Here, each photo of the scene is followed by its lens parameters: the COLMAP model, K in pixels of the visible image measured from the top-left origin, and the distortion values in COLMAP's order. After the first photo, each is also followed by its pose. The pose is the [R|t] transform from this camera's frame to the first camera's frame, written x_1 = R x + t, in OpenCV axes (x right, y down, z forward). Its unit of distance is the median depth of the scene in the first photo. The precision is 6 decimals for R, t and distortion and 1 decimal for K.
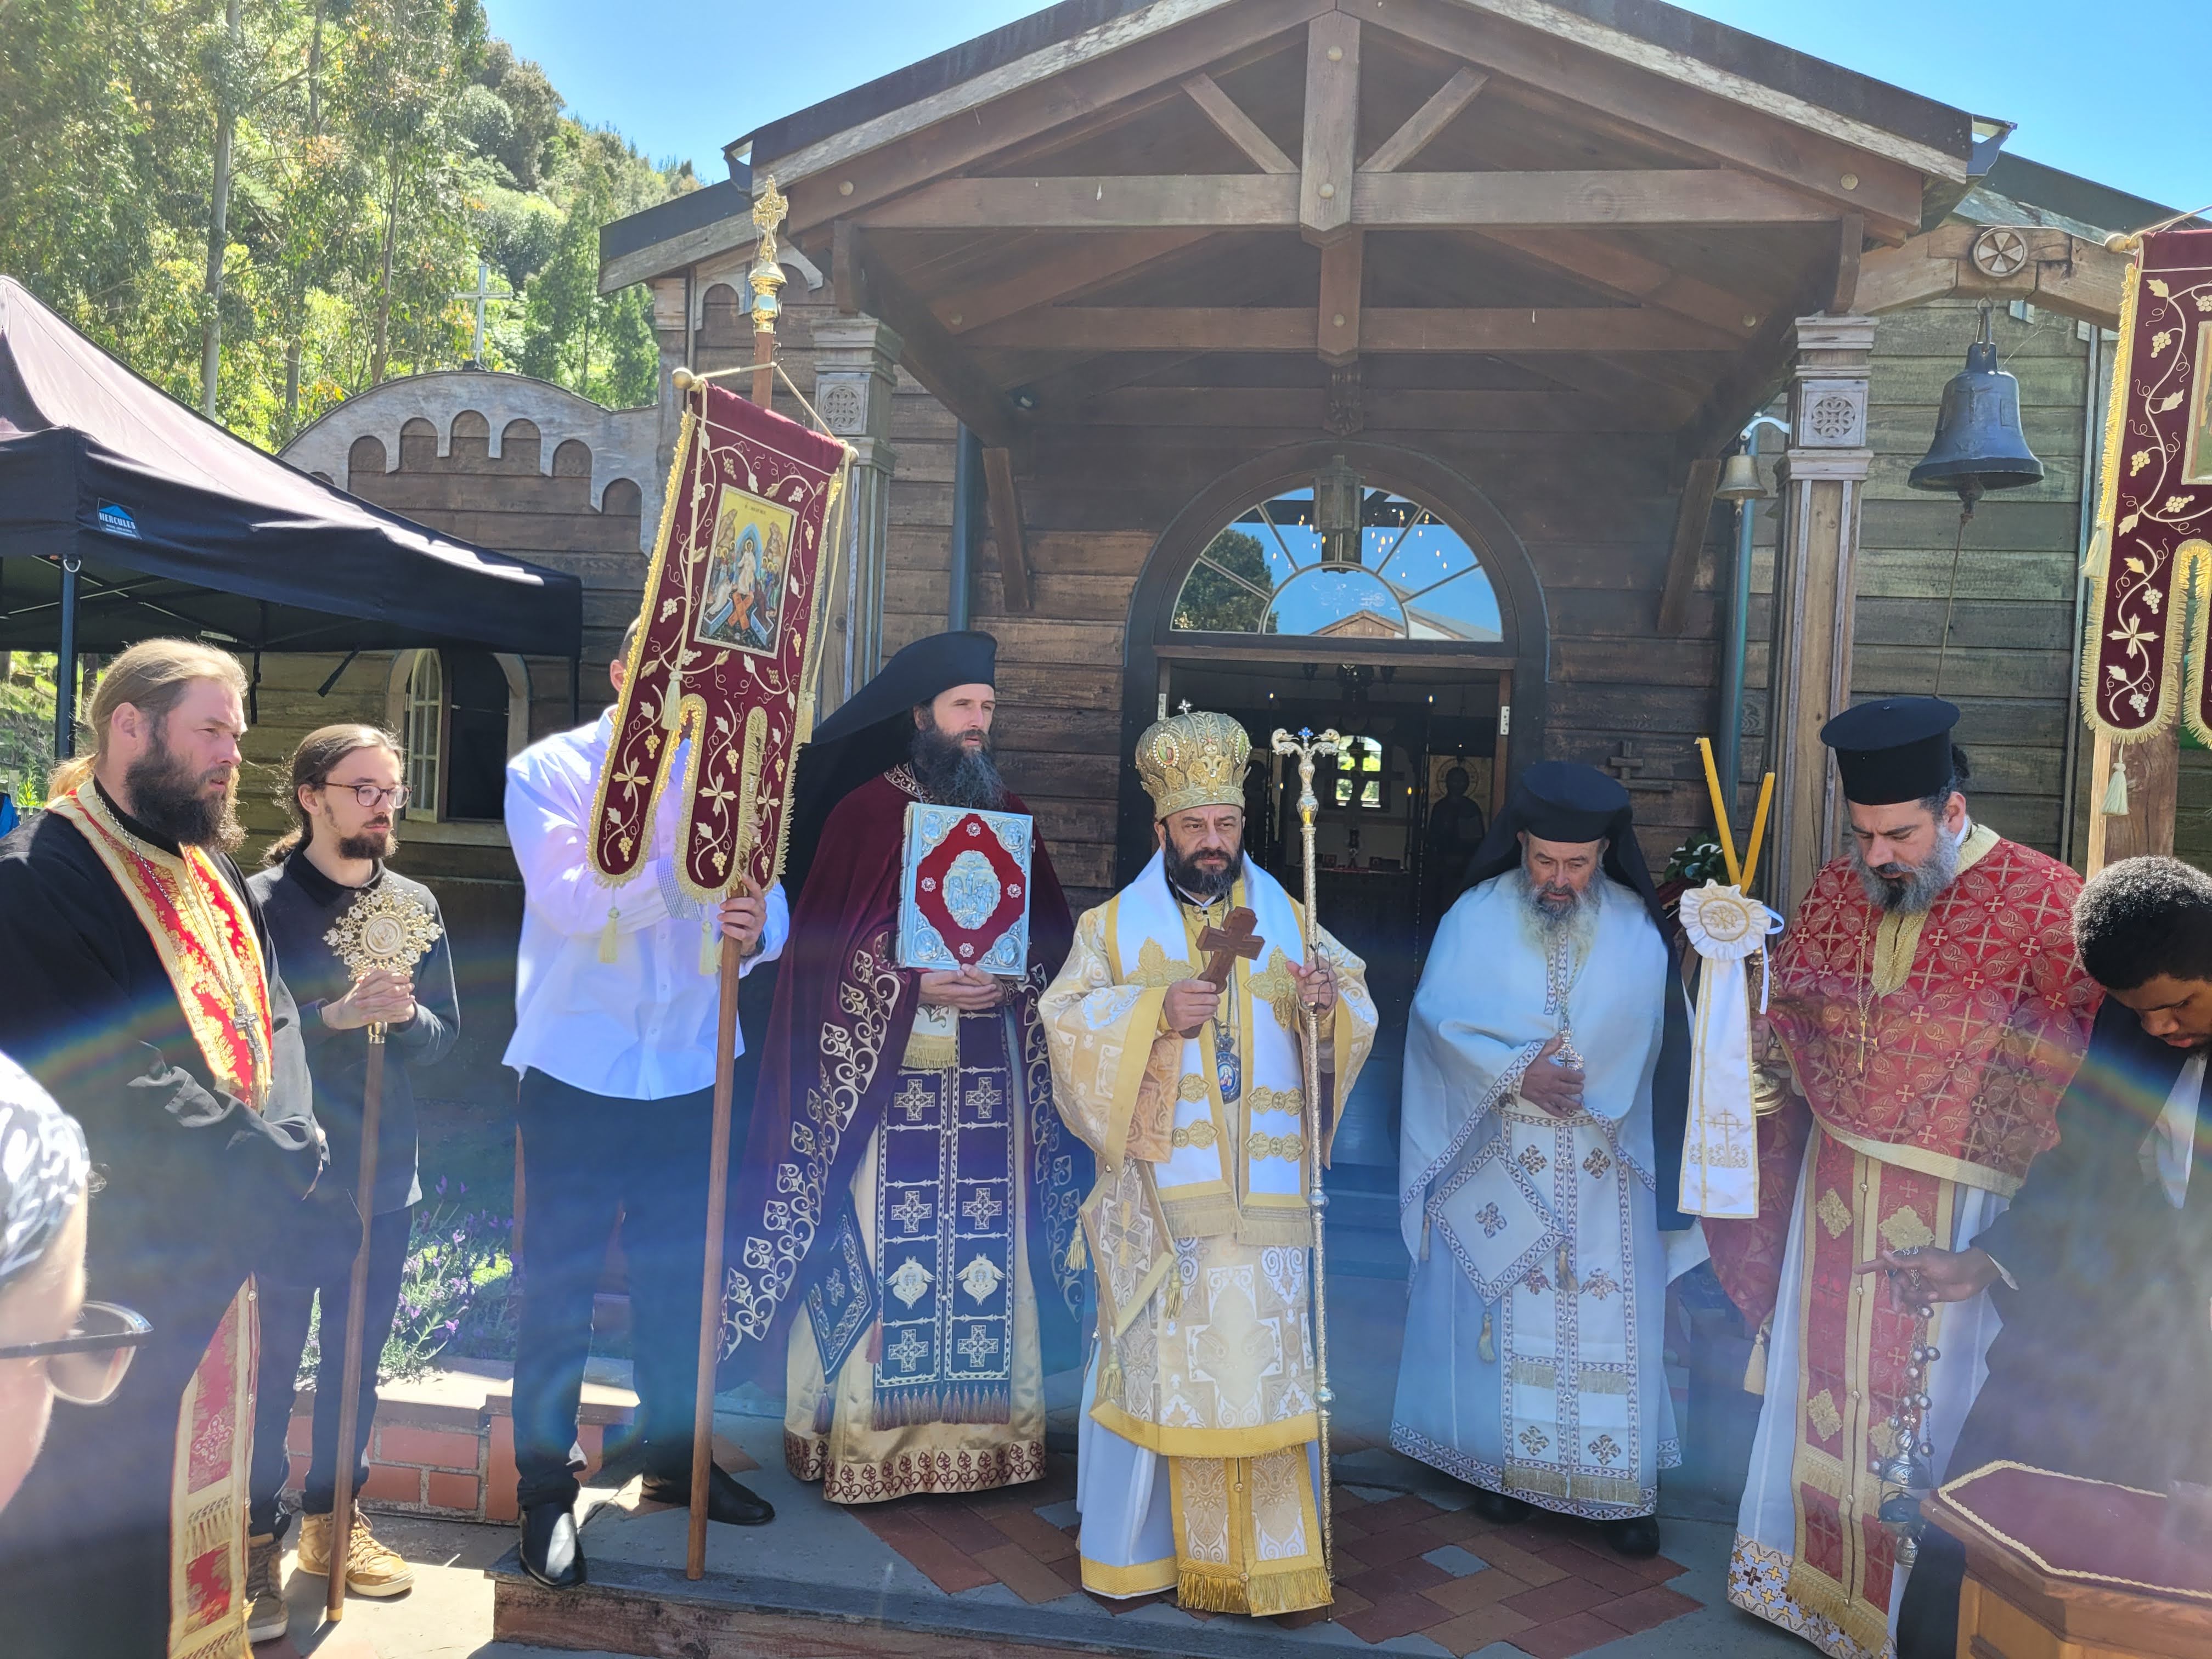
lens RADIAL K [[1645.0, 0, 1106.0], [0, 1645.0, 829.5], [0, 0, 1]] dist [0.045079, -0.035727]
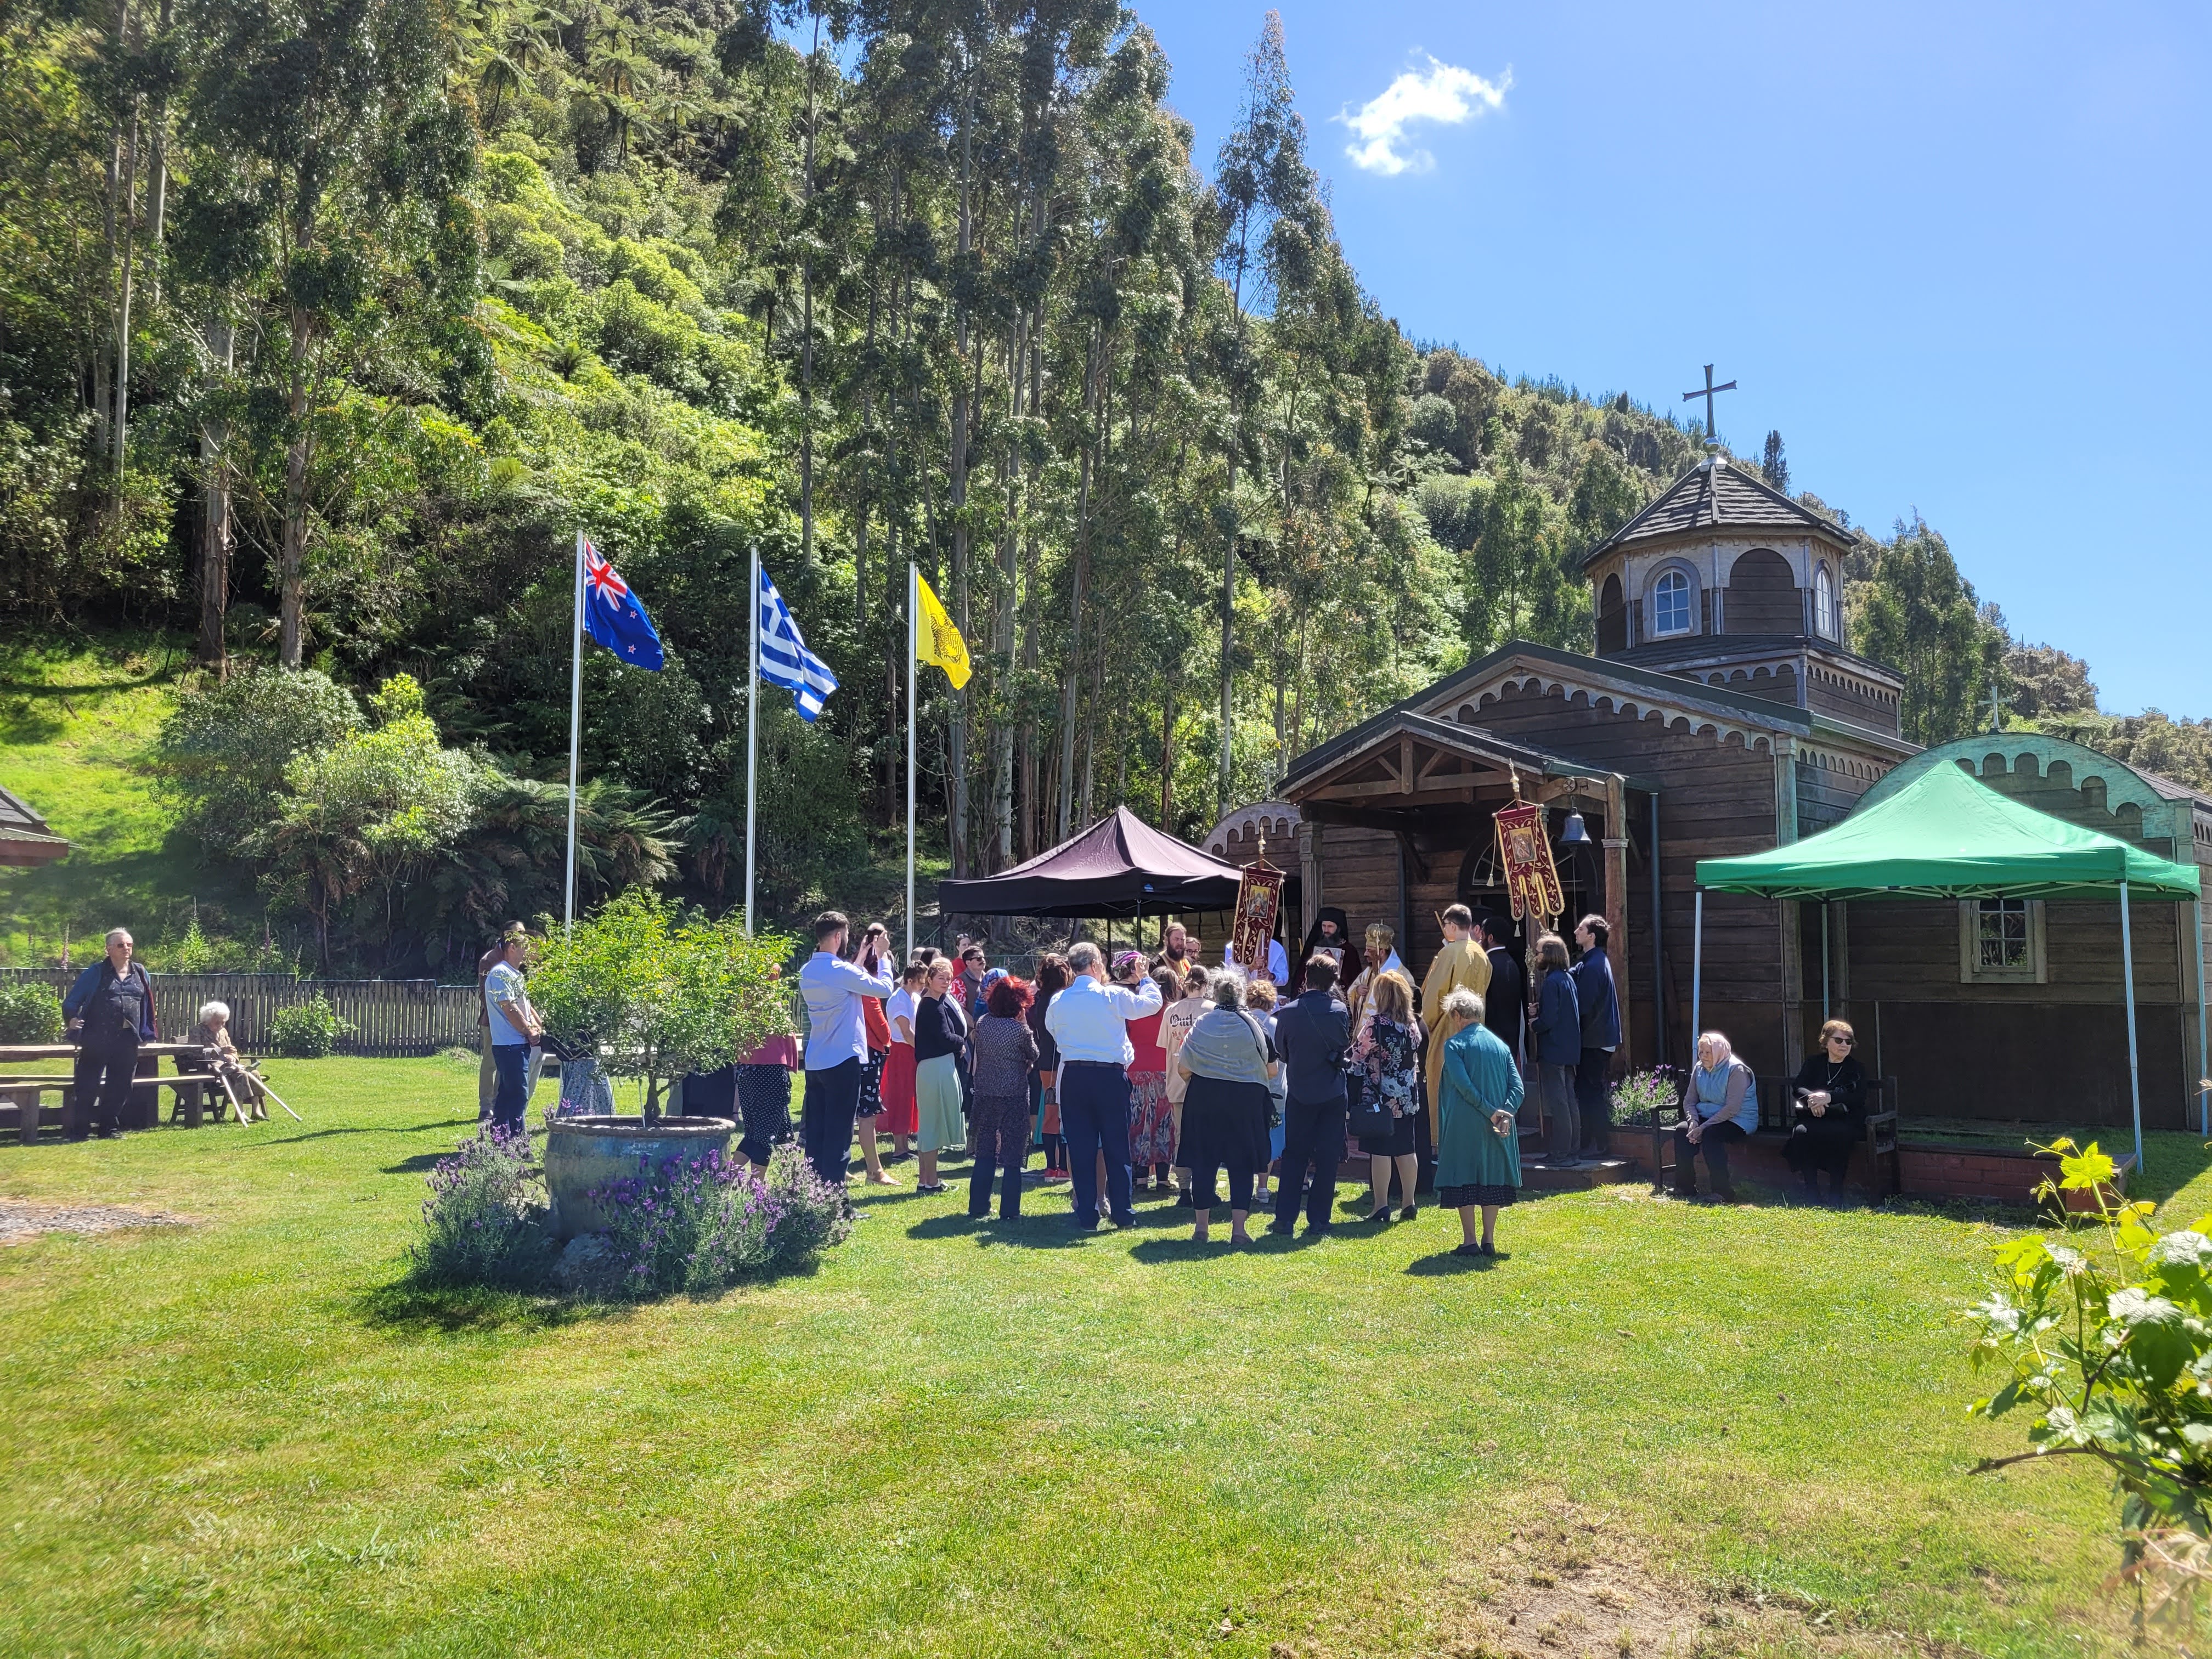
lens RADIAL K [[1645.0, 0, 1106.0], [0, 1645.0, 829.5], [0, 0, 1]] dist [0.045079, -0.035727]
pose [[0.830612, -0.094767, -0.548729, 1.641376], [0.029481, 0.991514, -0.126612, 0.183620], [0.556071, 0.088988, 0.826357, -2.548176]]
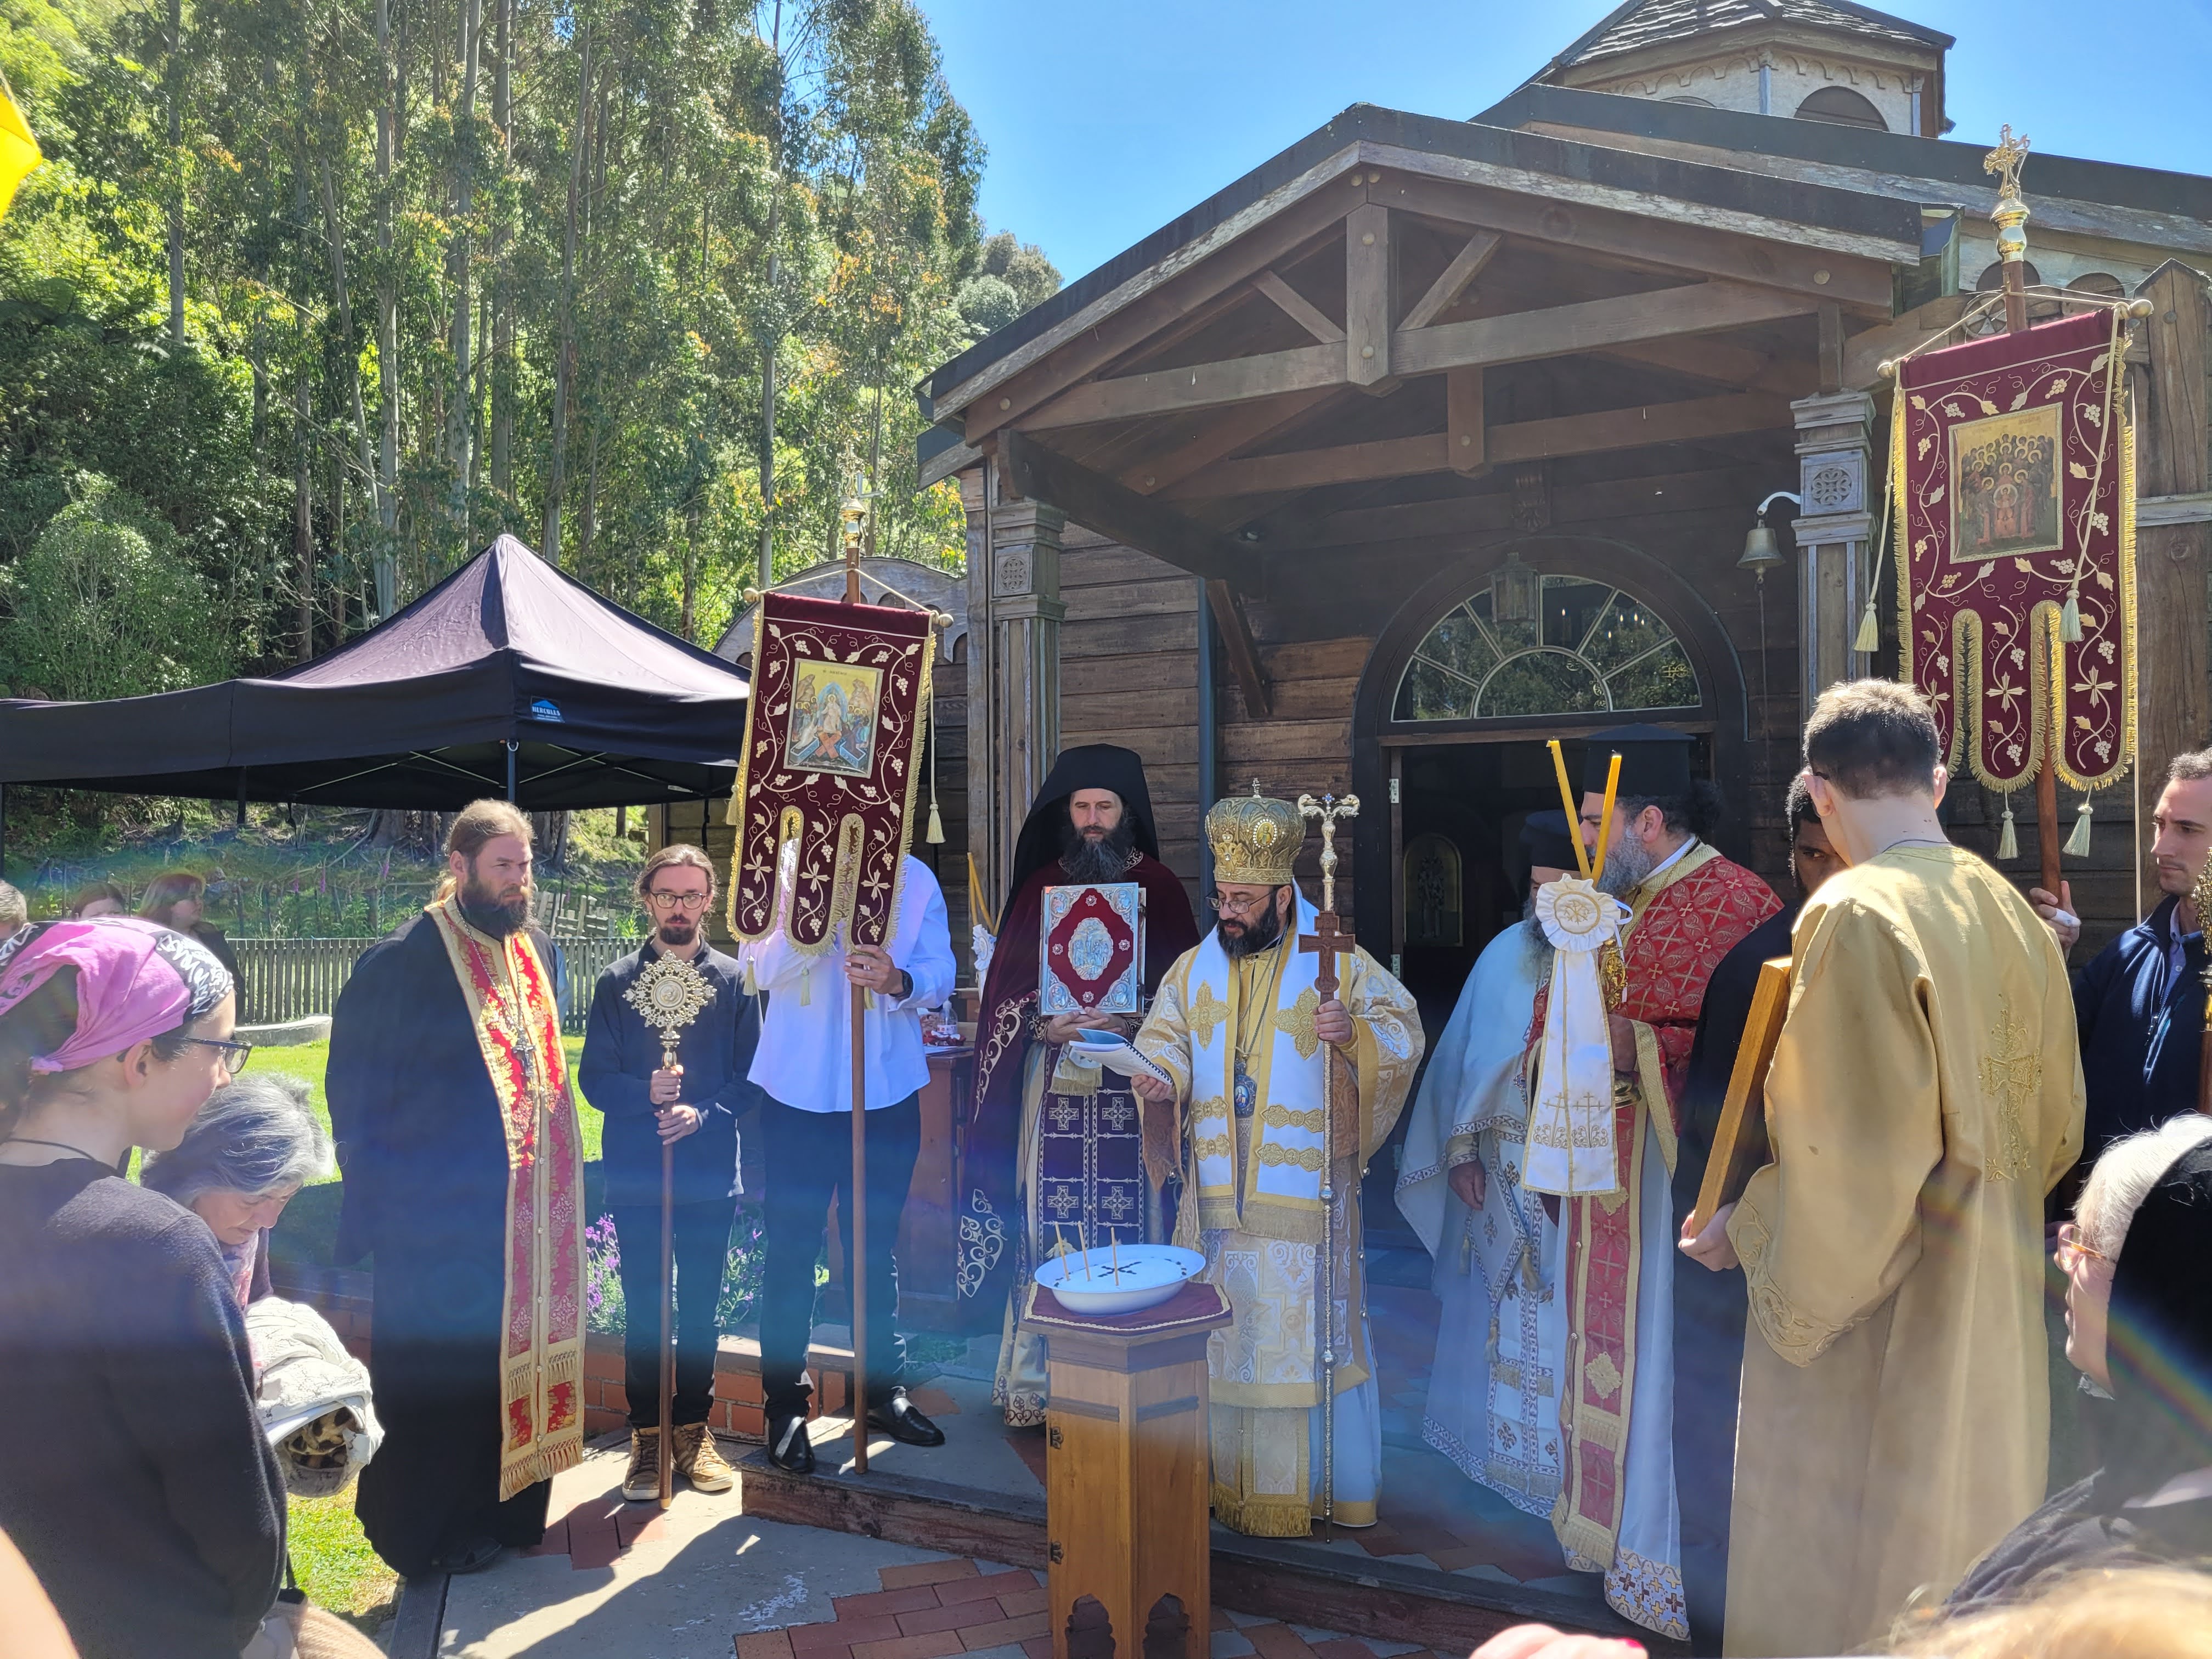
lens RADIAL K [[1639.4, 0, 1106.4], [0, 1639.4, 856.5], [0, 0, 1]] dist [0.046577, -0.035294]
pose [[0.950898, -0.057866, -0.304046, 0.292045], [0.043556, 0.997610, -0.053646, 0.032022], [0.306423, 0.037769, 0.951146, -0.171485]]
